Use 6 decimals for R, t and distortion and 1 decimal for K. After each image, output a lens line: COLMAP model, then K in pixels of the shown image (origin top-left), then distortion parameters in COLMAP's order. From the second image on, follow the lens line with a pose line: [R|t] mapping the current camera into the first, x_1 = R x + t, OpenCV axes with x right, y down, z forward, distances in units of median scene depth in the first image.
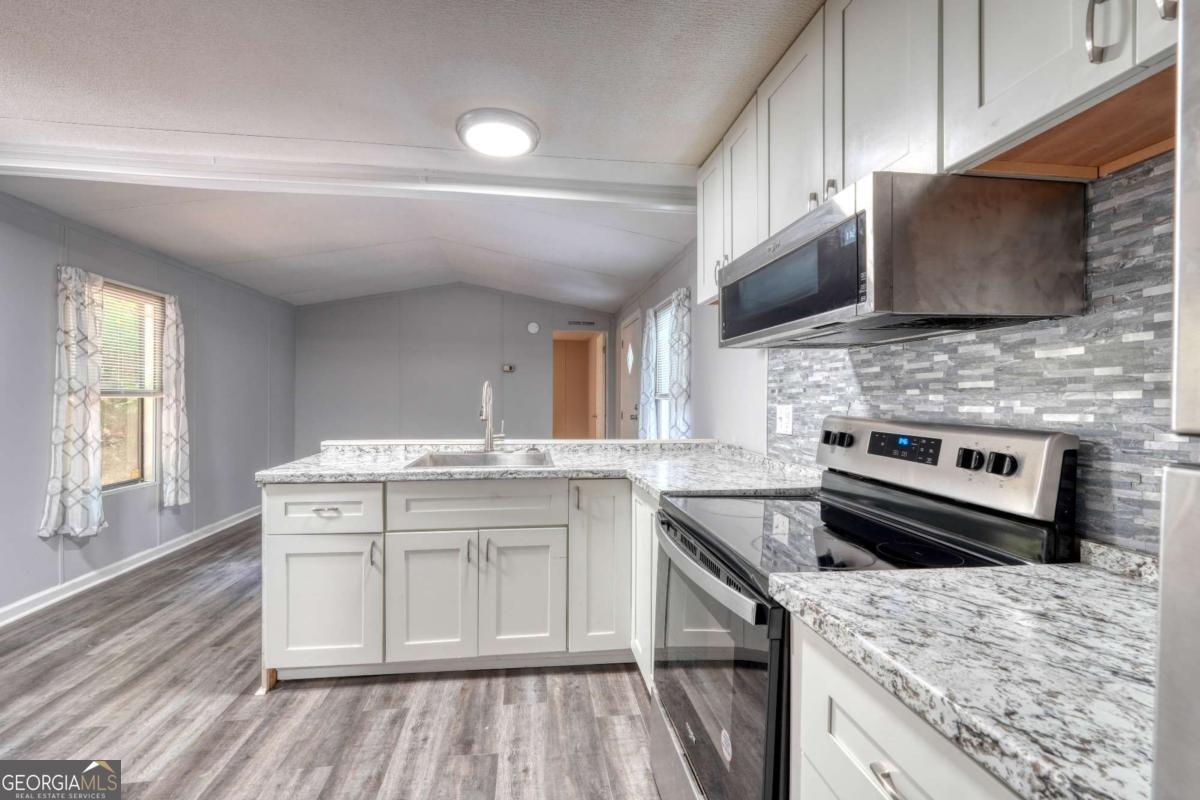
lens RADIAL K [[507.6, 0, 600.0], [0, 507.6, 400.0], [0, 0, 1]] dist [0.001461, 0.000263]
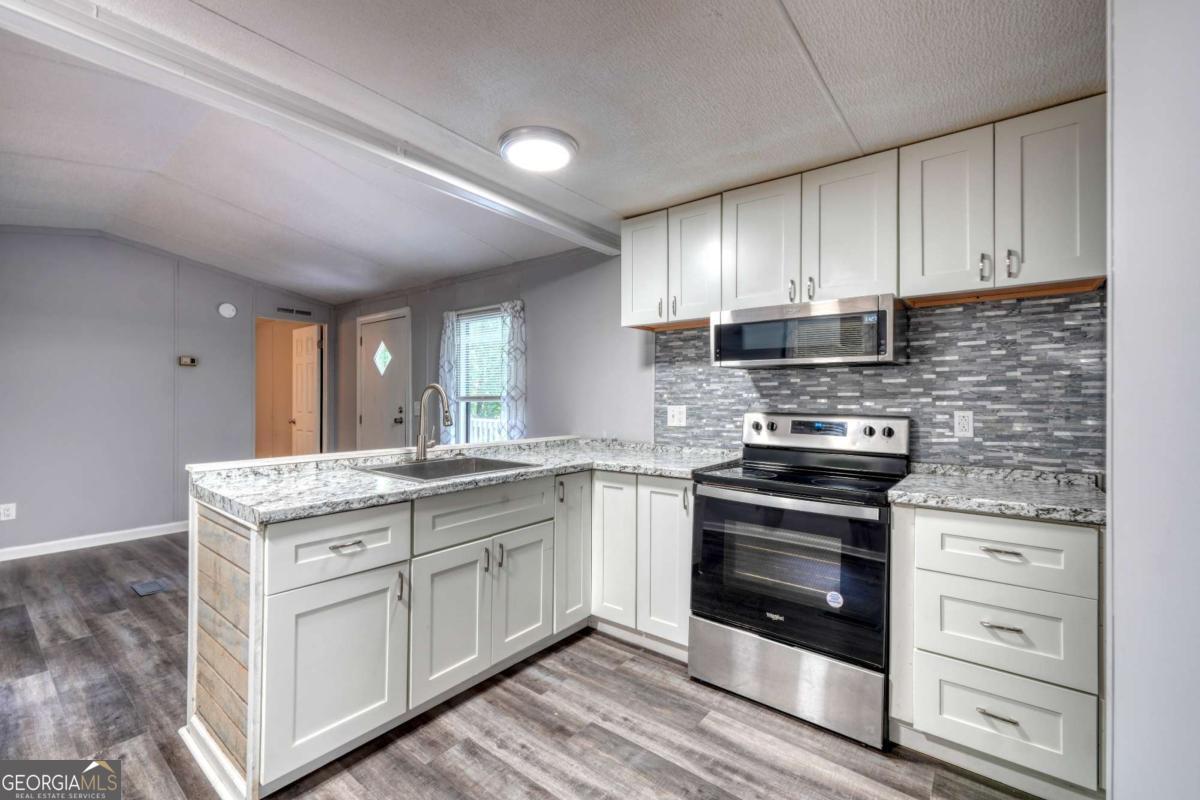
lens RADIAL K [[502.0, 0, 600.0], [0, 502.0, 398.4], [0, 0, 1]] dist [-0.001079, 0.000306]
pose [[0.717560, -0.001274, 0.696496, -0.835802], [0.004644, 0.999985, -0.002955, -0.008212], [-0.696482, 0.005355, 0.717555, 0.171897]]
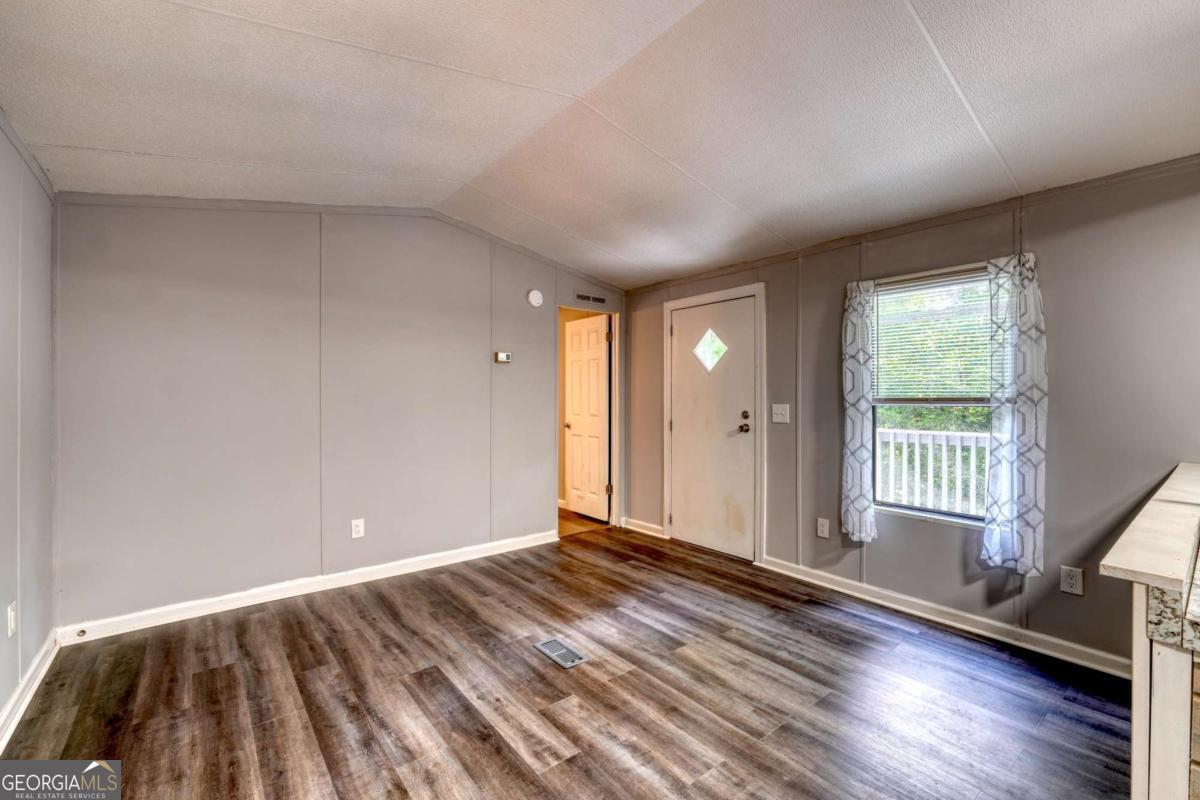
lens RADIAL K [[511.0, 0, 605.7], [0, 511.0, 396.7], [0, 0, 1]] dist [0.015854, 0.000152]
pose [[0.850300, -0.004017, 0.526283, -1.329310], [0.007159, 0.999967, -0.003935, -0.028647], [-0.526250, 0.007113, 0.850300, 1.232313]]
